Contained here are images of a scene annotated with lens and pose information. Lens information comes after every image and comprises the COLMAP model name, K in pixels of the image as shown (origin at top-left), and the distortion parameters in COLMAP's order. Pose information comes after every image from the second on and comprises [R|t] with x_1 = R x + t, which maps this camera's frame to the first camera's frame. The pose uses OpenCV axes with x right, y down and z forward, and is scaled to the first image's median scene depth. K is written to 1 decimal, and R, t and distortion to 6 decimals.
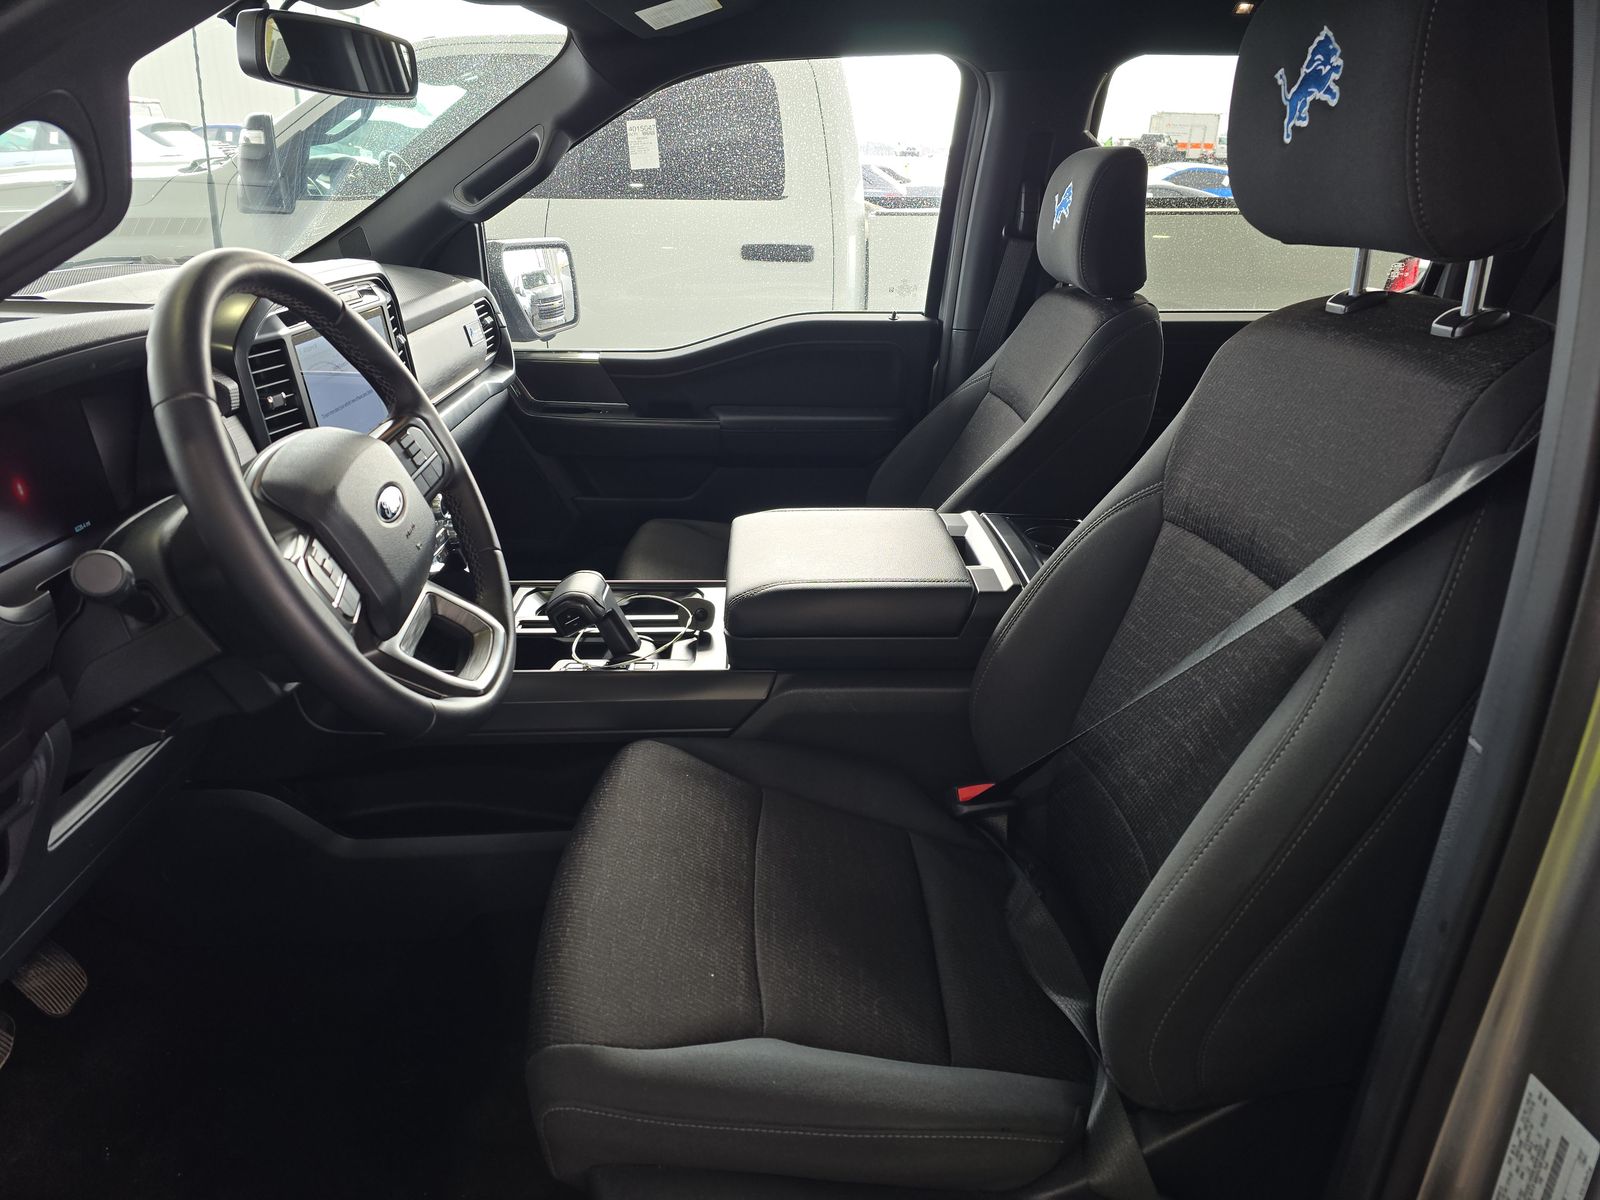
lens RADIAL K [[1084.3, 0, 797.8], [0, 1084.3, 602.4], [0, 0, 1]] dist [0.031823, -0.005271]
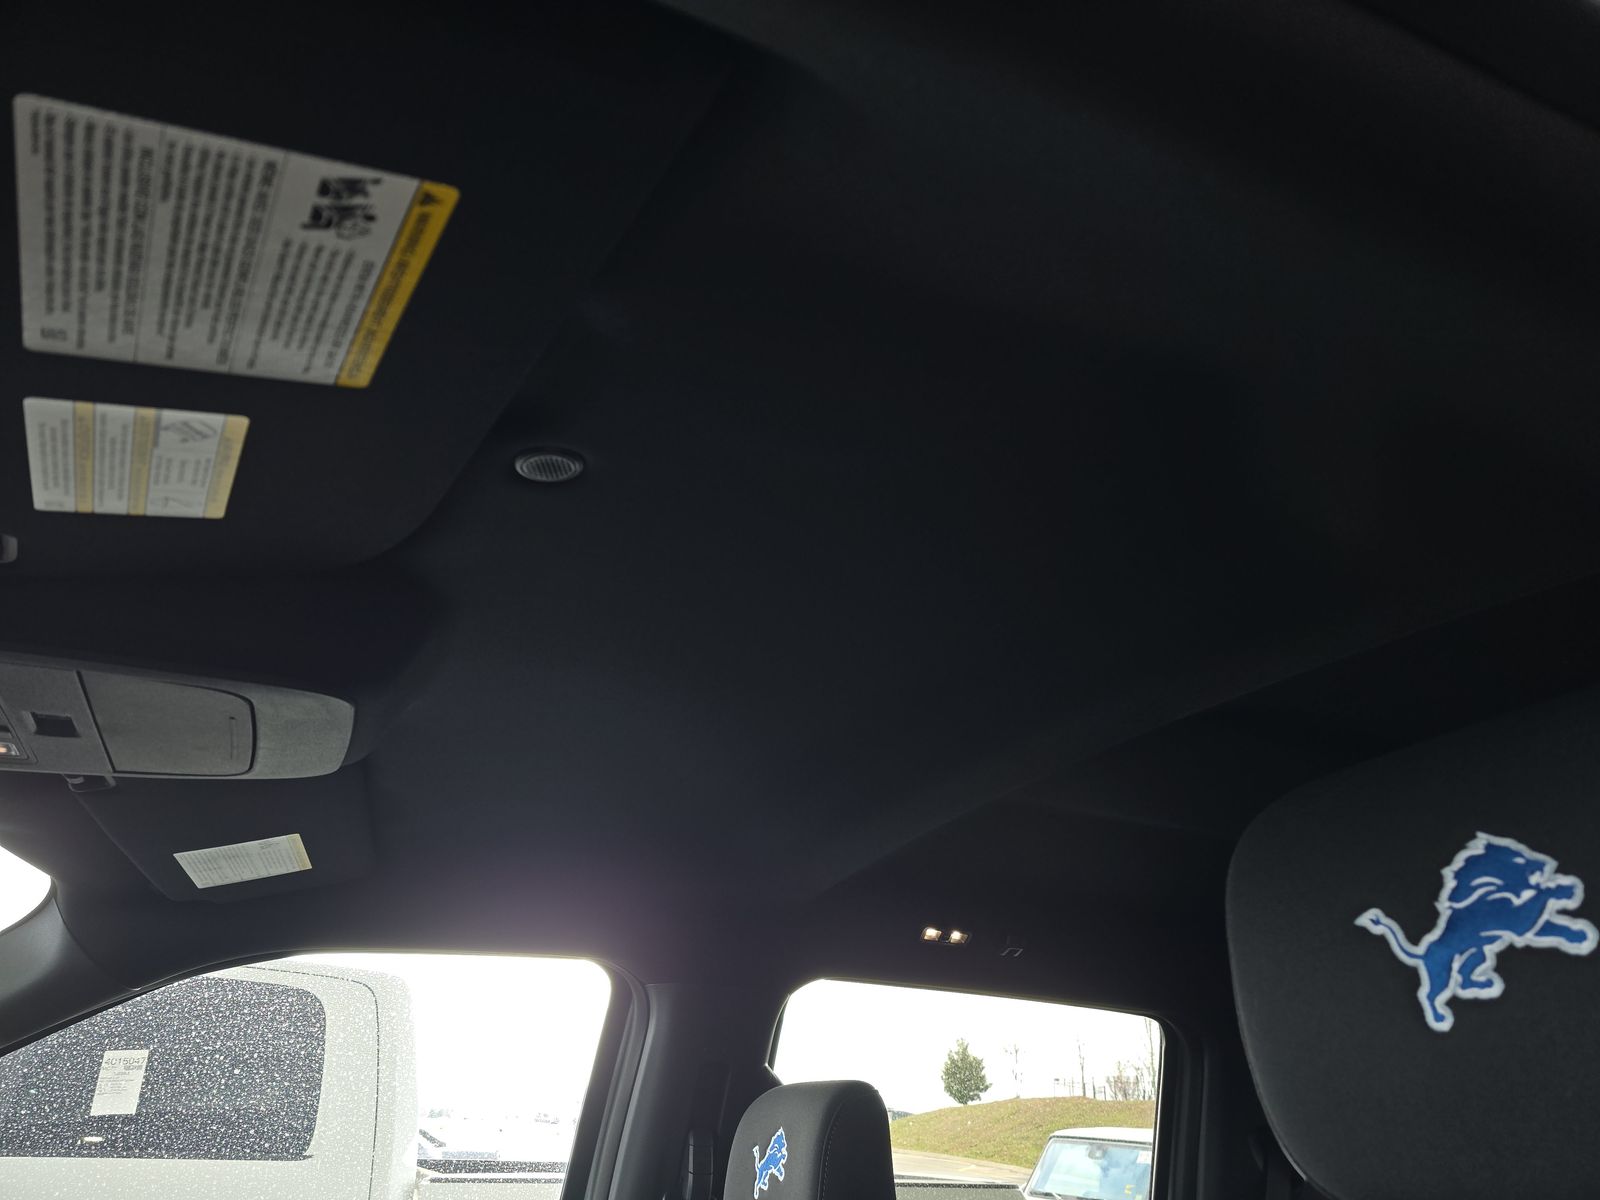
lens RADIAL K [[1084.3, 0, 794.5], [0, 1084.3, 602.0], [0, 0, 1]] dist [0.031823, -0.005271]
pose [[0.929152, 0.183213, 0.321108, -0.029511], [0.114175, 0.683900, -0.720586, -0.086152], [-0.351626, 0.706196, 0.614529, 0.260462]]
